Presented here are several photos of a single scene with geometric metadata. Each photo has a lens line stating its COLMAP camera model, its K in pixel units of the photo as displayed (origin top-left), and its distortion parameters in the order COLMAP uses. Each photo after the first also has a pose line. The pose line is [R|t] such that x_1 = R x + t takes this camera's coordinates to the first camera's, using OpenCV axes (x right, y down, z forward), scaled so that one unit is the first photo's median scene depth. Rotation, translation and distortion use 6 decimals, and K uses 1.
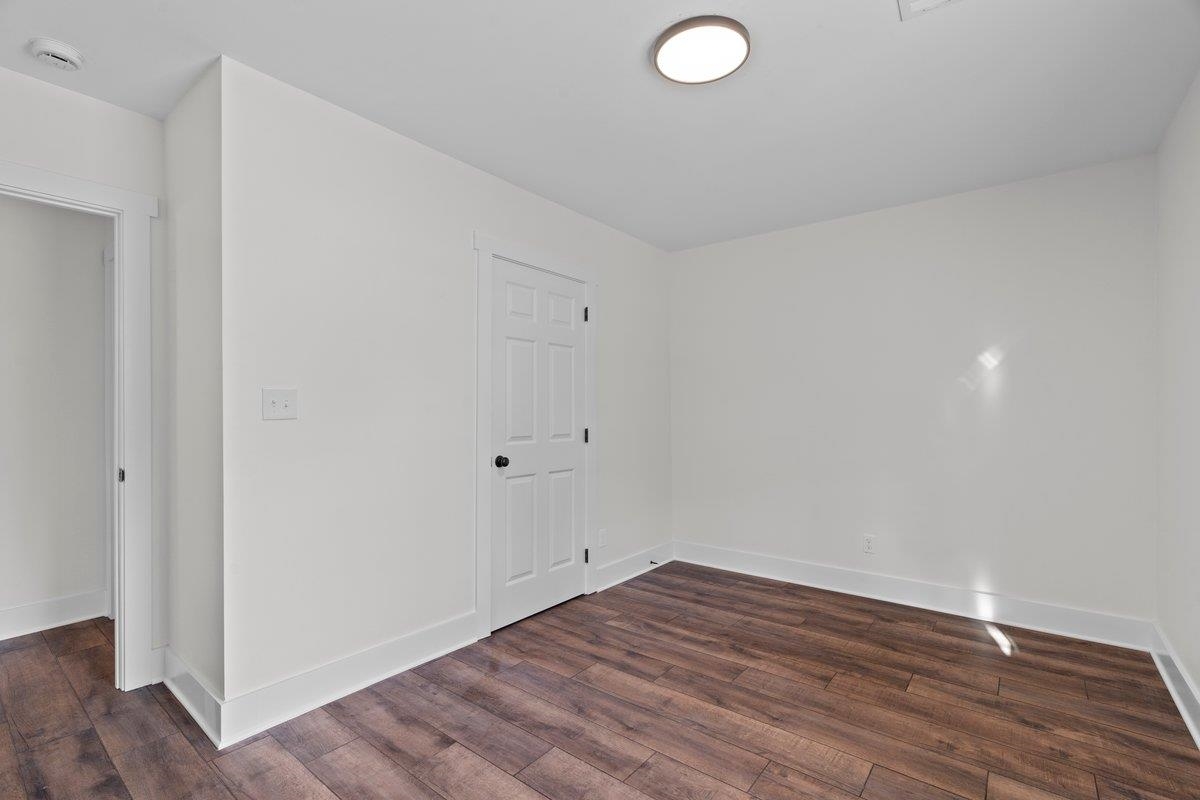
lens RADIAL K [[548.0, 0, 593.0], [0, 548.0, 404.4], [0, 0, 1]] dist [-0.002318, 0.000244]
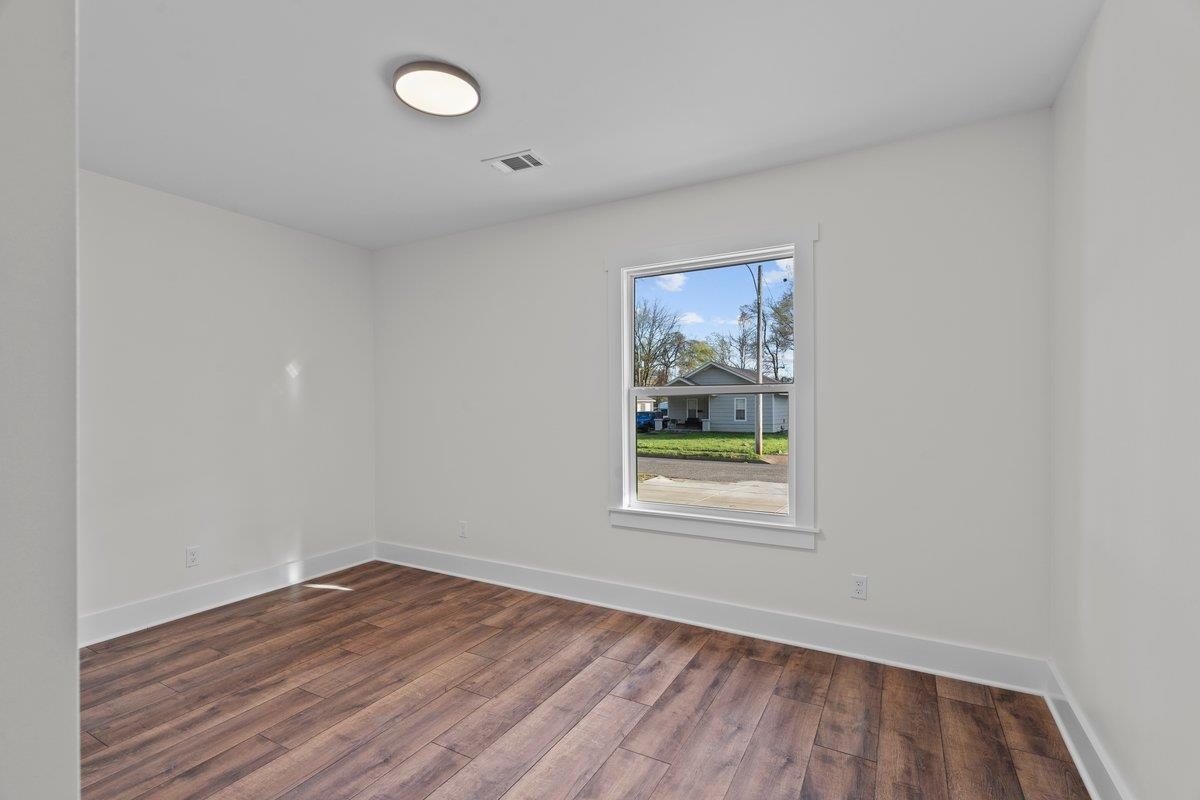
lens RADIAL K [[548.0, 0, 594.3], [0, 548.0, 402.6], [0, 0, 1]] dist [-0.002318, 0.000244]
pose [[-0.160852, 0.008874, 0.986939, -0.711680], [0.002231, 0.999960, -0.008627, 0.003274], [-0.986976, 0.000814, -0.160865, 0.640995]]
